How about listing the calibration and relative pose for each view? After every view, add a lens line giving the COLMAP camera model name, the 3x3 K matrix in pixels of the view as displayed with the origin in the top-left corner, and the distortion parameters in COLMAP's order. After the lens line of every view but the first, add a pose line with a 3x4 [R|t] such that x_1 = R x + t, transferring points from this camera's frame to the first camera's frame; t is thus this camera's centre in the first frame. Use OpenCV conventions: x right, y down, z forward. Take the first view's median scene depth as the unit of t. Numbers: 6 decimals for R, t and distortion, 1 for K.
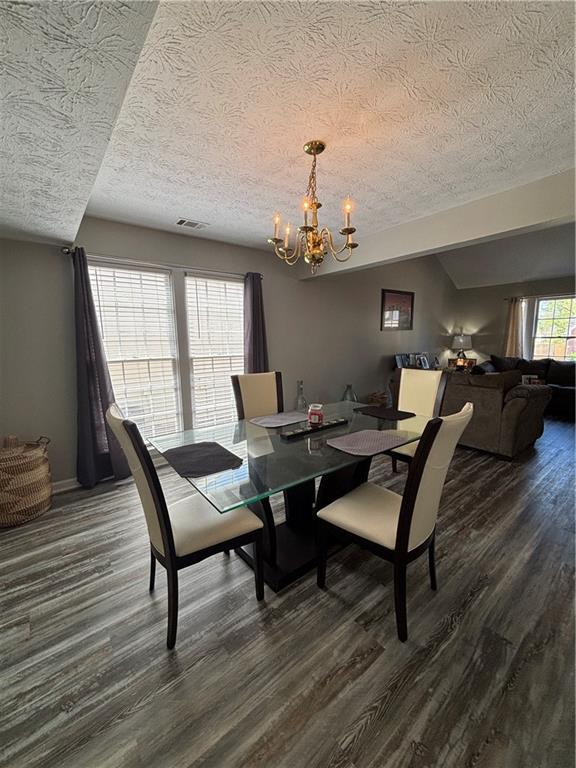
lens RADIAL K [[307.7, 0, 288.3], [0, 307.7, 385.2], [0, 0, 1]] dist [-0.003061, 0.000117]
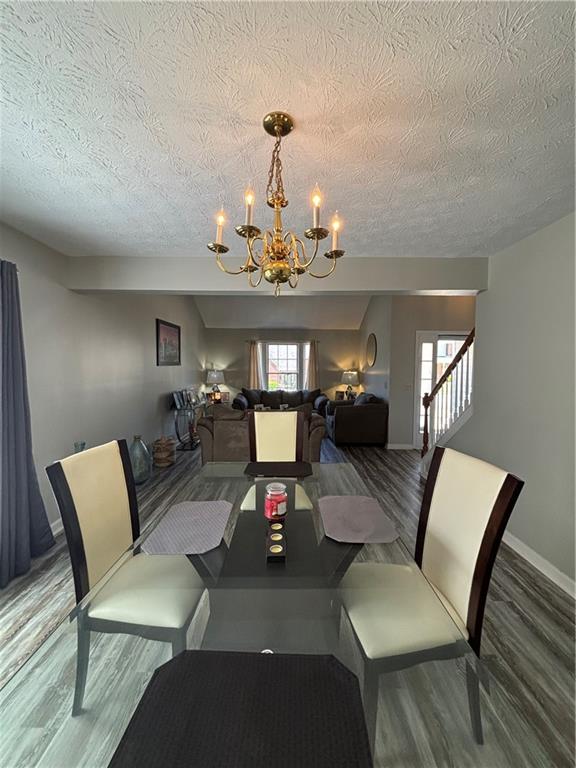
lens RADIAL K [[307.7, 0, 288.0], [0, 307.7, 384.0], [0, 0, 1]] dist [-0.003061, 0.000117]
pose [[0.621661, -0.026371, 0.782843, -0.126674], [0.108732, 0.992662, -0.052906, -0.036083], [-0.775703, 0.118010, 0.619966, 0.163011]]
